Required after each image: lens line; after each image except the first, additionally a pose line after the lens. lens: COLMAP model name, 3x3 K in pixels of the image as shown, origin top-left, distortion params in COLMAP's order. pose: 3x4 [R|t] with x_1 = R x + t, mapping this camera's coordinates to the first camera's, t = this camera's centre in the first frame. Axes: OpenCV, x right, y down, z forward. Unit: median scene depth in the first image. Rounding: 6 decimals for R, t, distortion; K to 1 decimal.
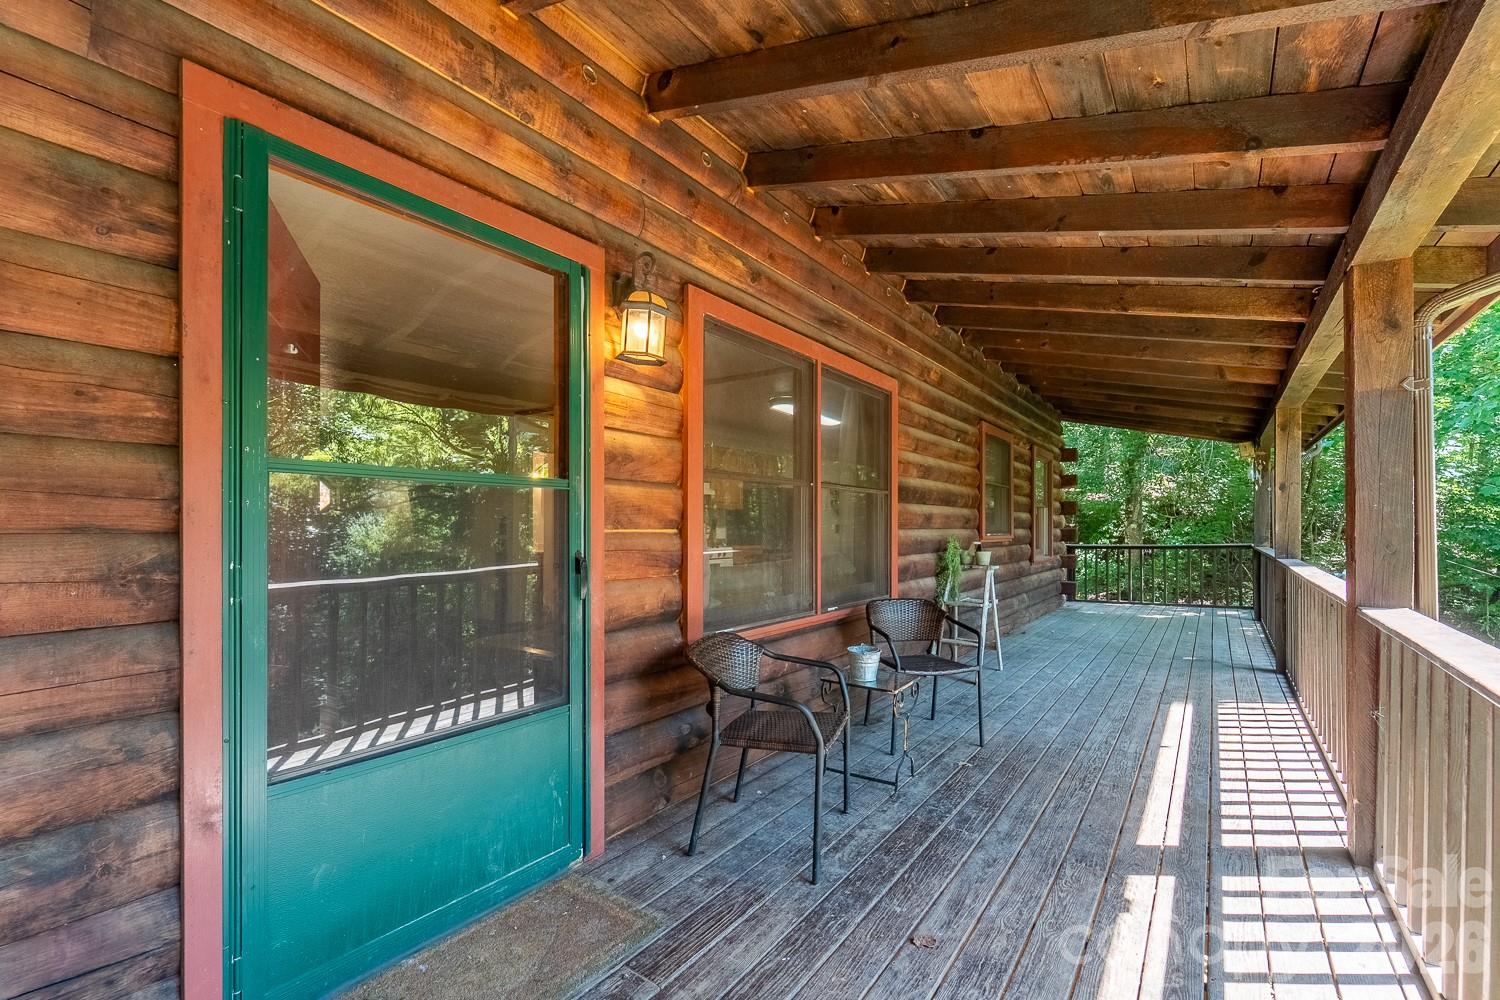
lens RADIAL K [[629.4, 0, 794.5], [0, 629.4, 525.6], [0, 0, 1]] dist [-0.004762, -0.001675]
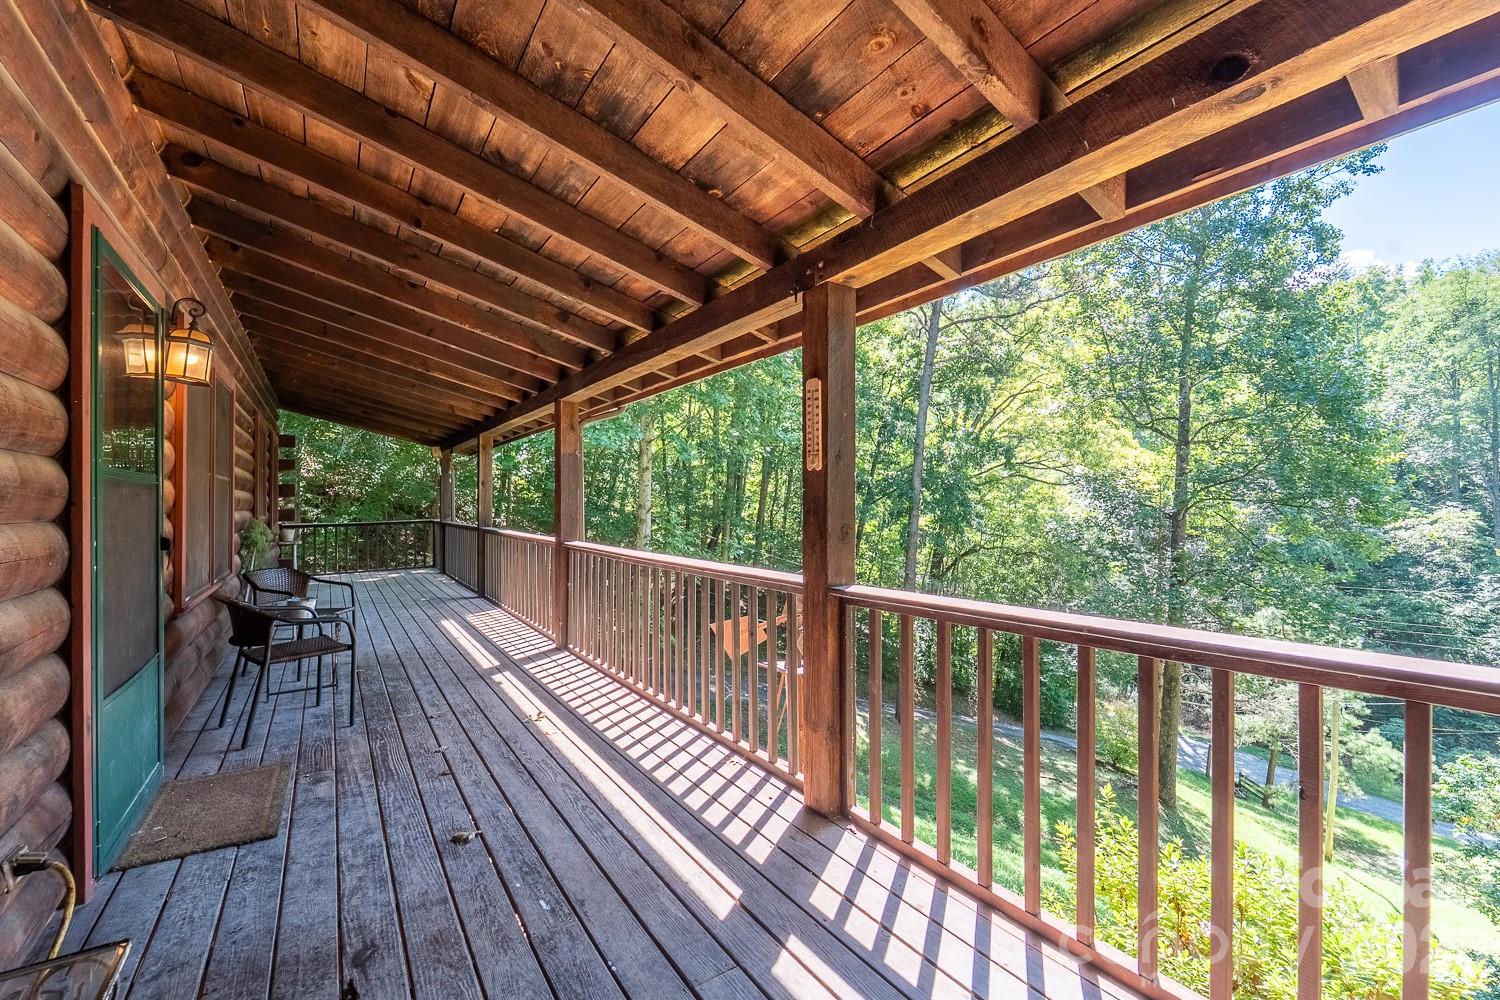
lens RADIAL K [[629.4, 0, 746.9], [0, 629.4, 501.9], [0, 0, 1]] dist [-0.004762, -0.001675]
pose [[0.378758, 0.002917, 0.925491, -0.990735], [0.000451, 0.999994, -0.003337, -0.015879], [-0.925495, 0.001681, 0.378755, -0.533014]]
